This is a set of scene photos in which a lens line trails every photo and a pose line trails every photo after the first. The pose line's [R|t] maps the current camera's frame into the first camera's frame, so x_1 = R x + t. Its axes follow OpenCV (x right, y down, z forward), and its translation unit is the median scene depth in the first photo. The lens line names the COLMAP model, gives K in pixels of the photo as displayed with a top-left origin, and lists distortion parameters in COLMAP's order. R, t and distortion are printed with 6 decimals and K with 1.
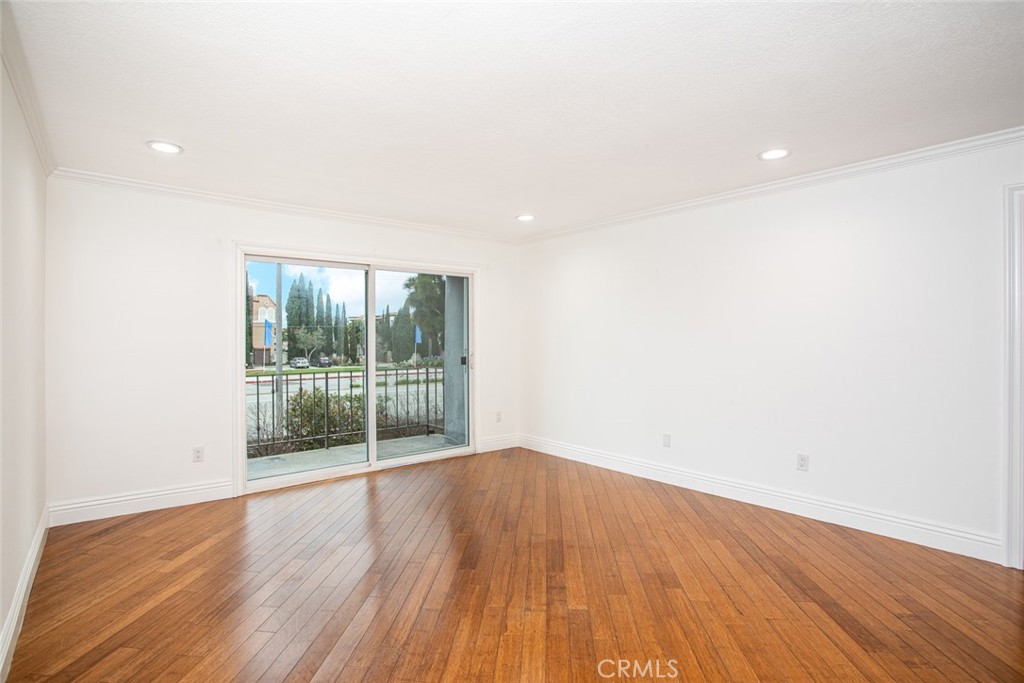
lens RADIAL K [[518.1, 0, 512.0], [0, 518.1, 341.5], [0, 0, 1]] dist [-0.001678, -0.000106]
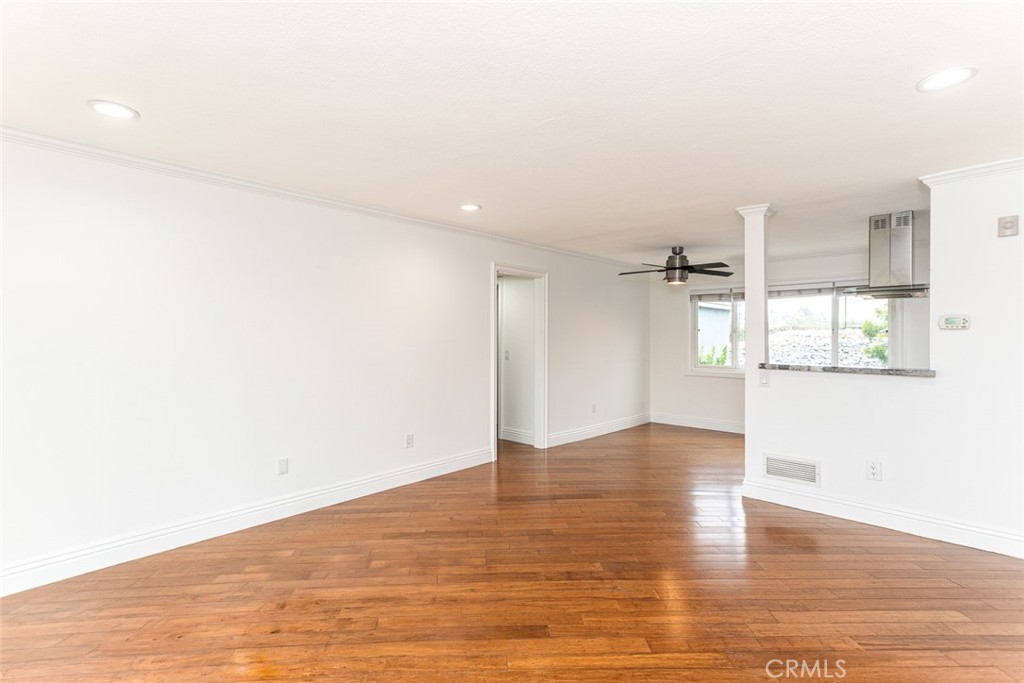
lens RADIAL K [[485.2, 0, 518.6], [0, 485.2, 335.3], [0, 0, 1]] dist [-0.000864, 0.000330]
pose [[-0.134141, 0.002789, 0.990958, -0.880180], [0.006707, 0.999976, -0.001907, -0.031066], [-0.990940, 0.006390, -0.134157, 1.190181]]
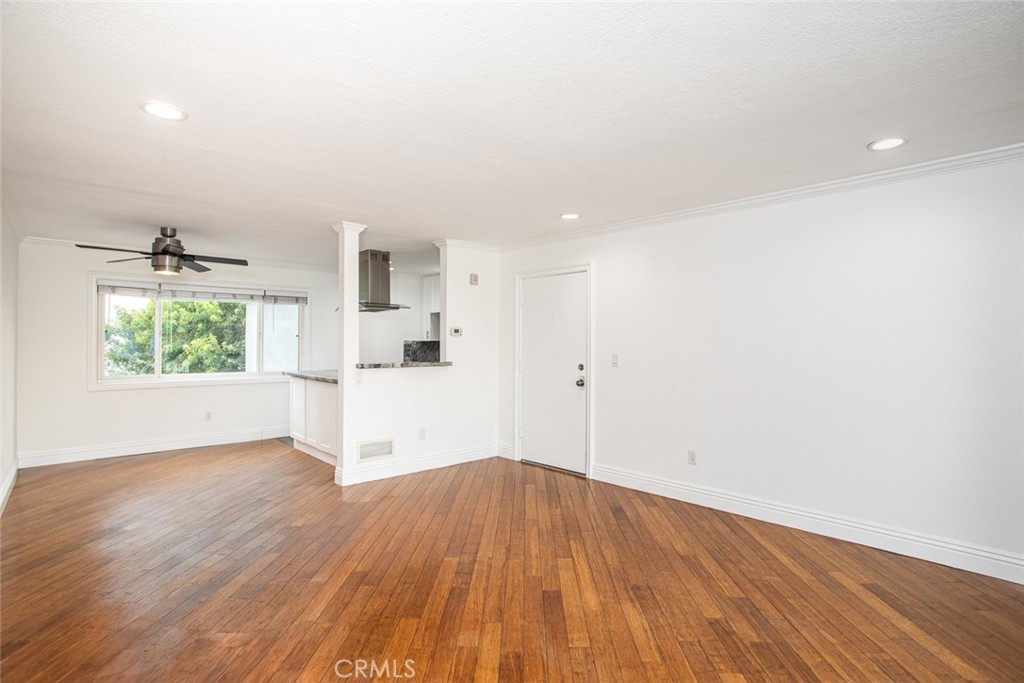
lens RADIAL K [[485.2, 0, 518.6], [0, 485.2, 335.3], [0, 0, 1]] dist [-0.000864, 0.000330]
pose [[-0.998510, 0.000035, -0.054560, 0.023195], [0.000212, 0.999995, -0.003253, -0.036888], [0.054560, -0.003260, -0.998505, 1.975517]]
